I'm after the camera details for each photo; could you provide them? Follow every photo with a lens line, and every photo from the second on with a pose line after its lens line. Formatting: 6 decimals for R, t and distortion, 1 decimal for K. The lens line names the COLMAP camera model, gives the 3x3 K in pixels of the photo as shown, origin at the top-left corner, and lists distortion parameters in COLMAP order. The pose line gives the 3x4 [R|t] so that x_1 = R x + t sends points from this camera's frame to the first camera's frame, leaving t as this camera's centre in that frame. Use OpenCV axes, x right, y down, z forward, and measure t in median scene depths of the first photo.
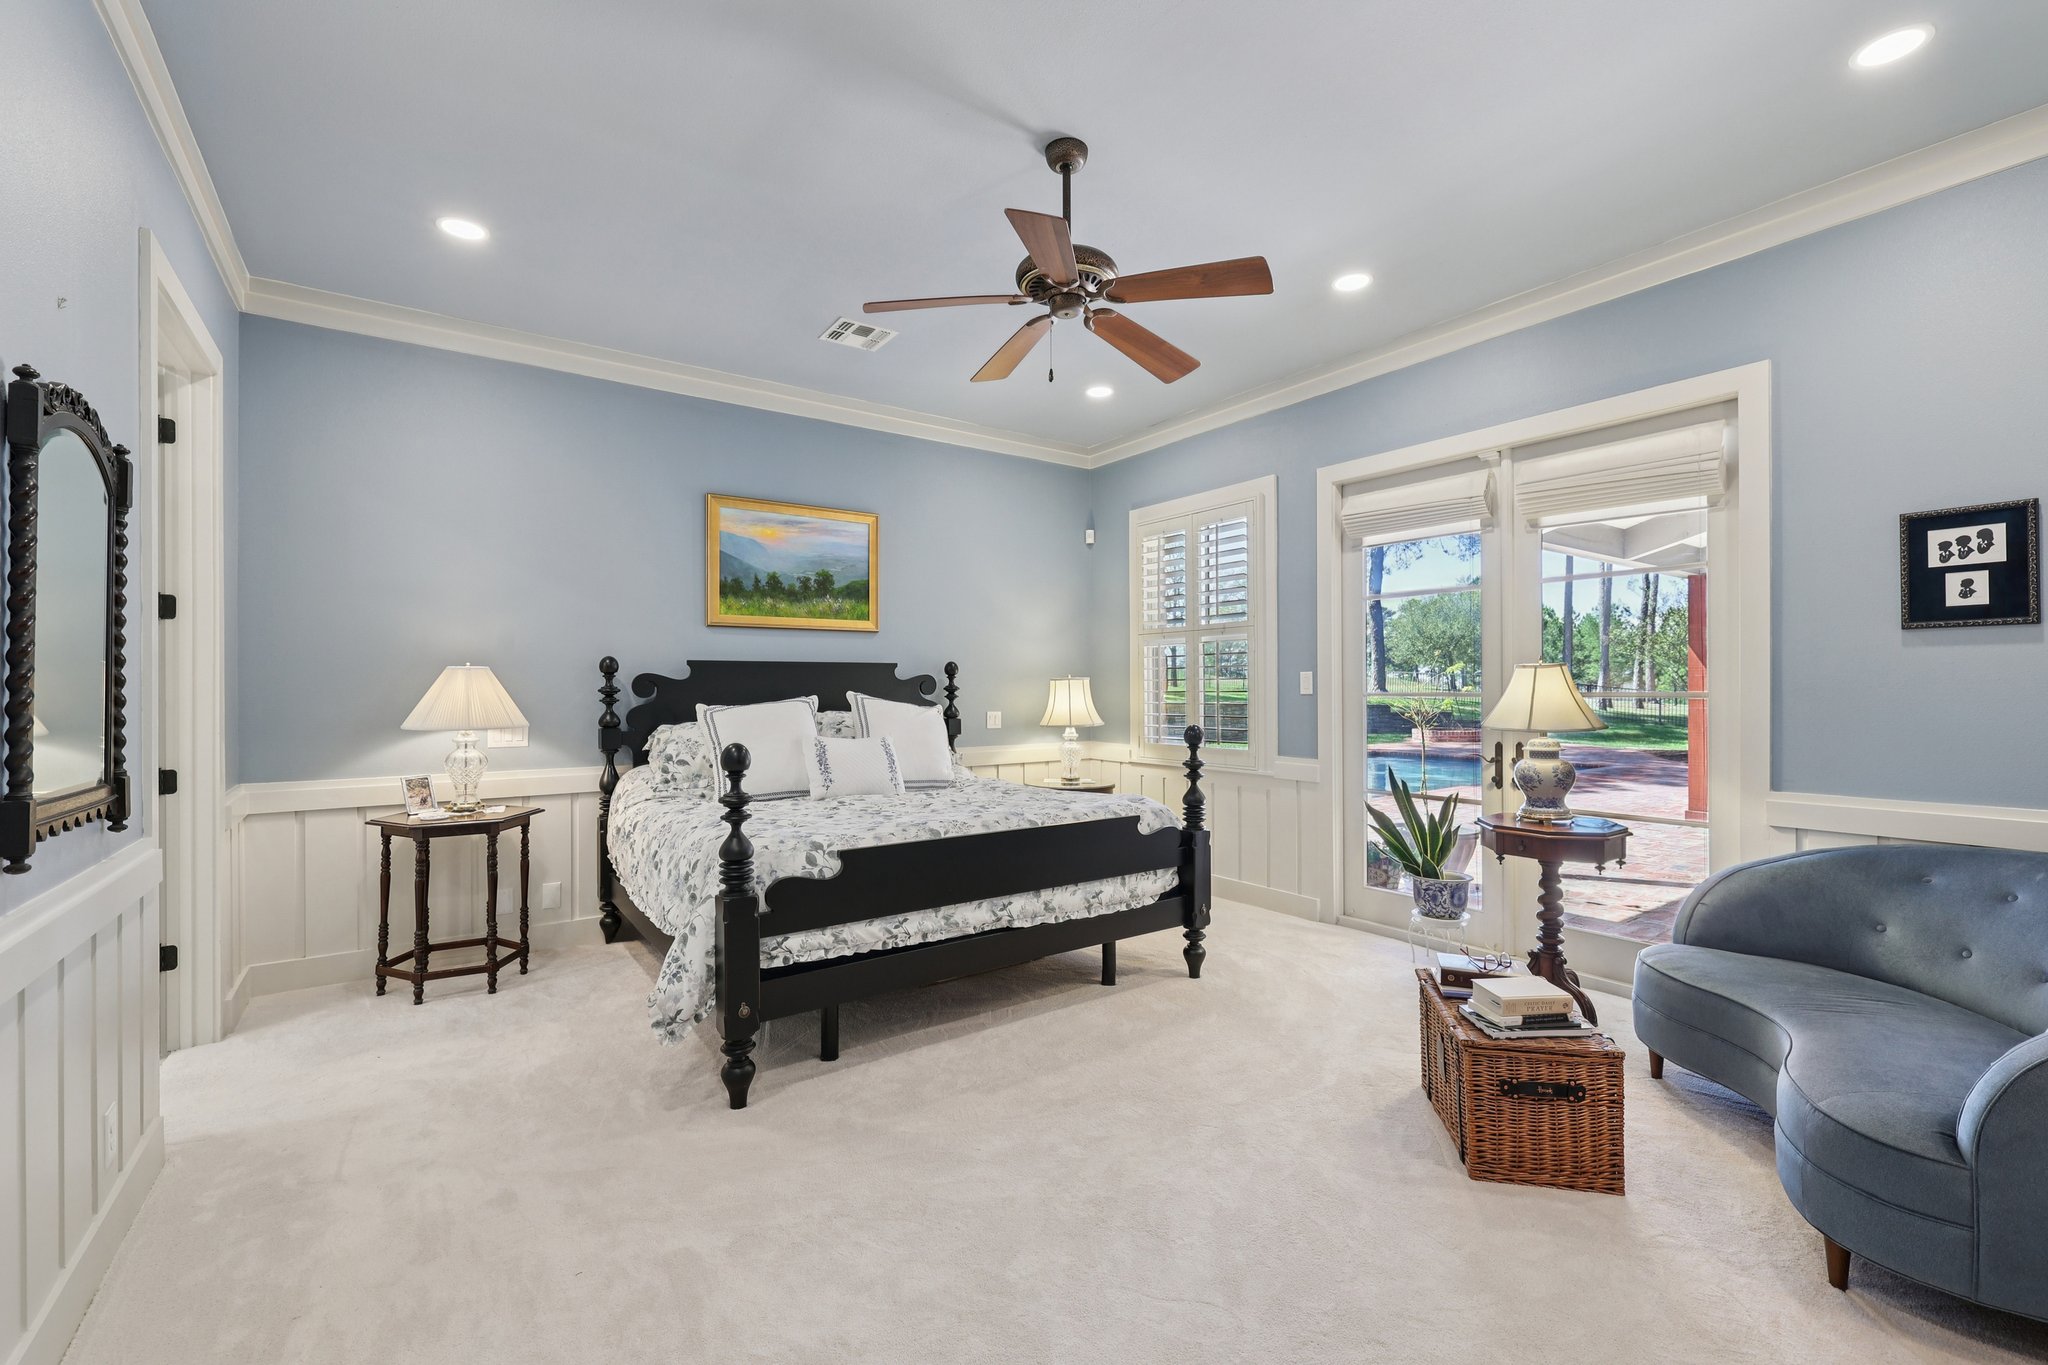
lens RADIAL K [[866.4, 0, 1023.7], [0, 866.4, 683.0], [0, 0, 1]] dist [0.000379, 0.000326]
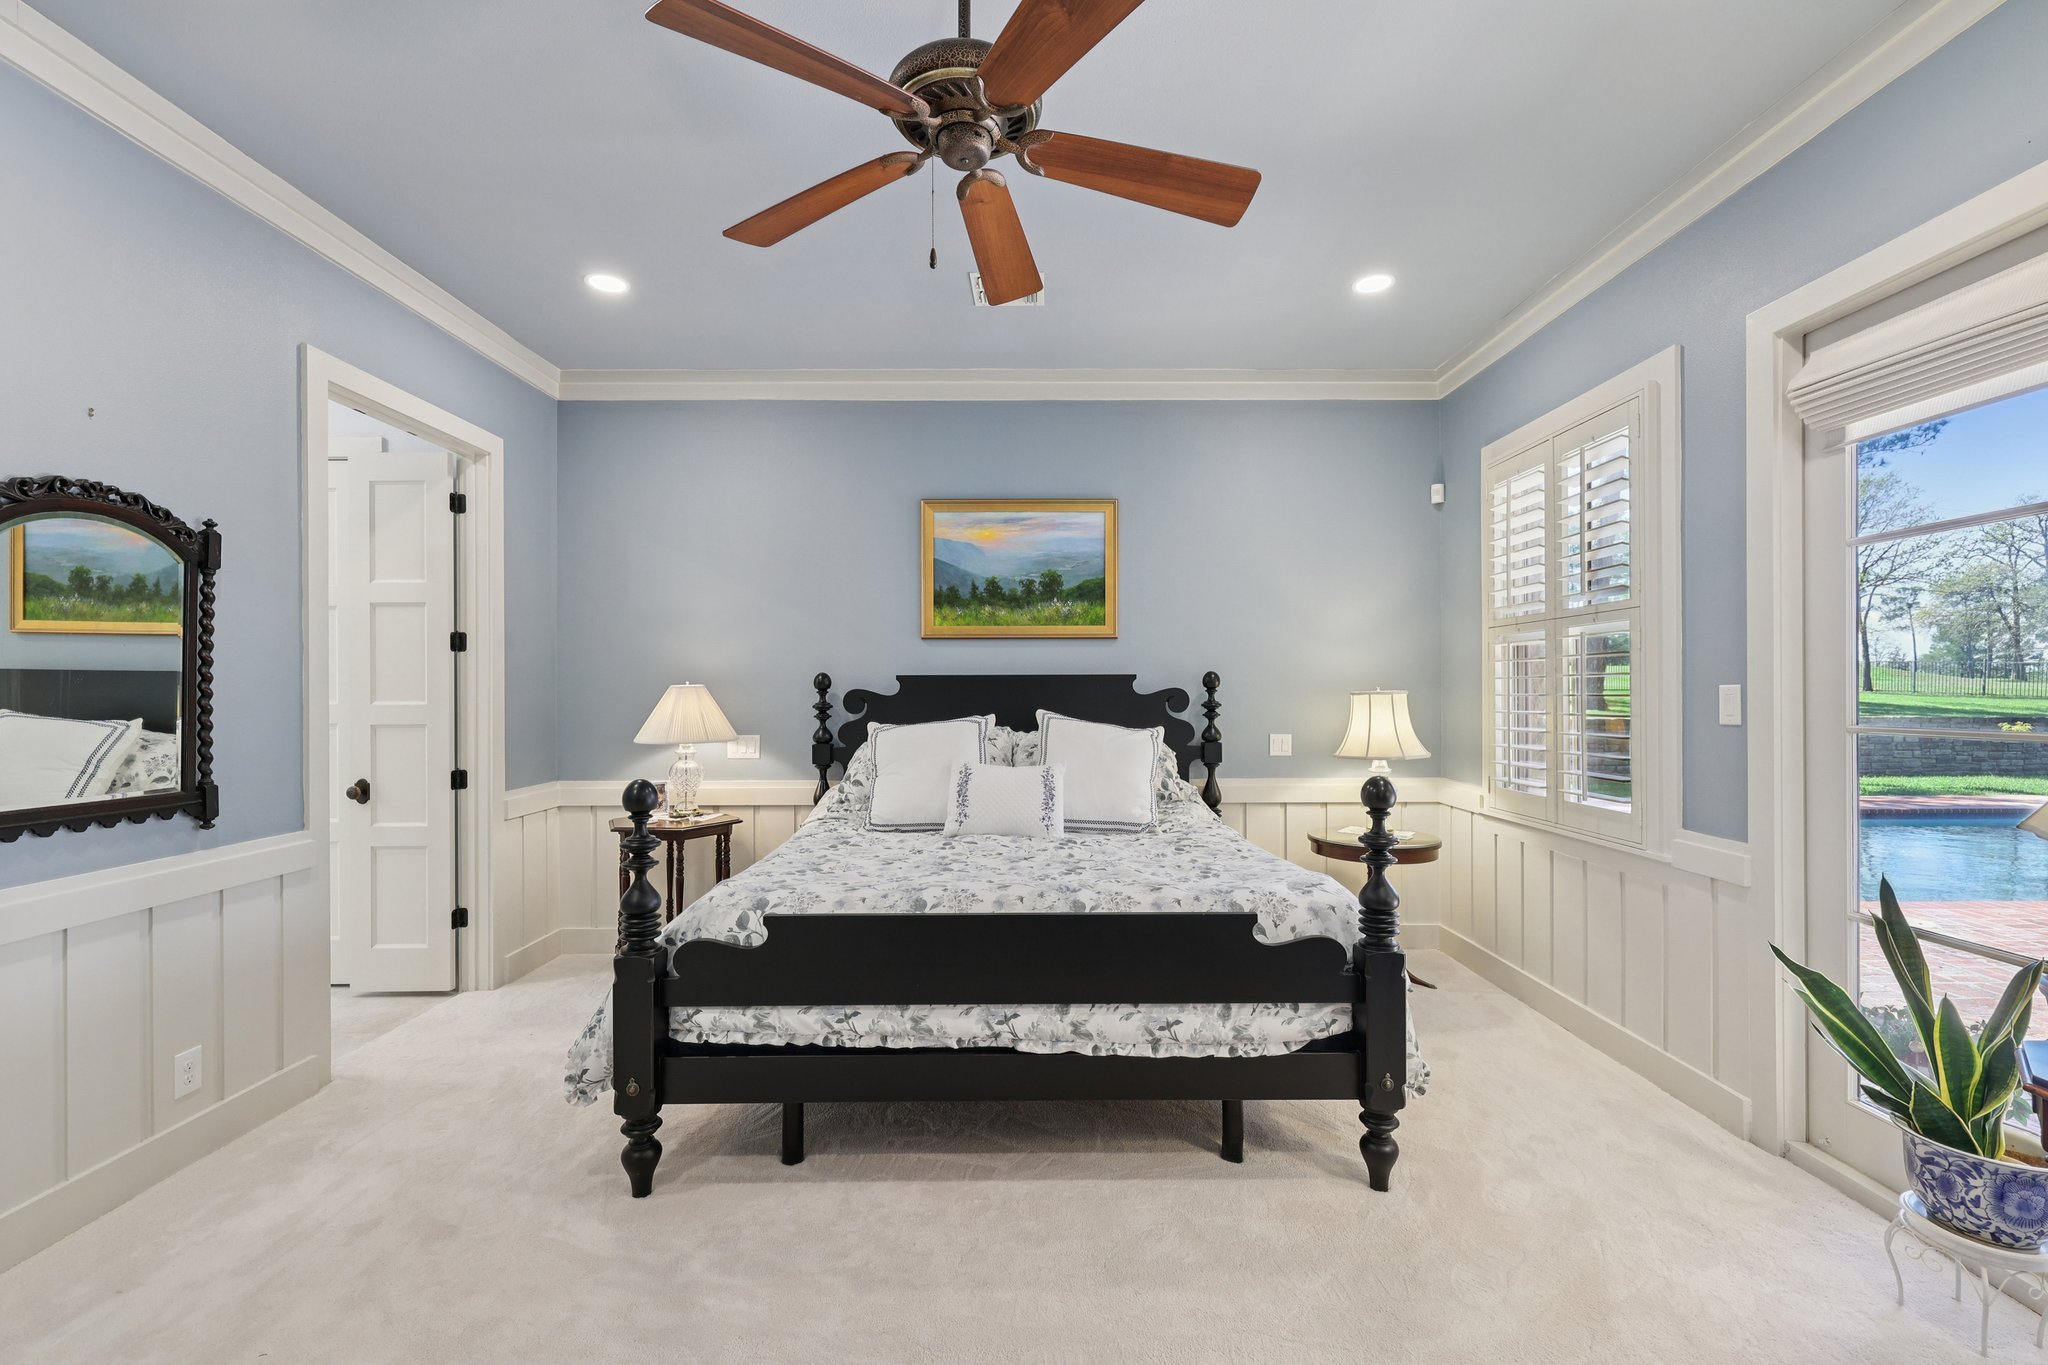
lens RADIAL K [[866.4, 0, 1024.0], [0, 866.4, 687.9], [0, 0, 1]] dist [0.000379, 0.000326]
pose [[0.818956, -0.000965, -0.573855, 0.339039], [0.002911, 0.999993, 0.002474, -0.016900], [0.573848, -0.003696, 0.818953, 0.348461]]
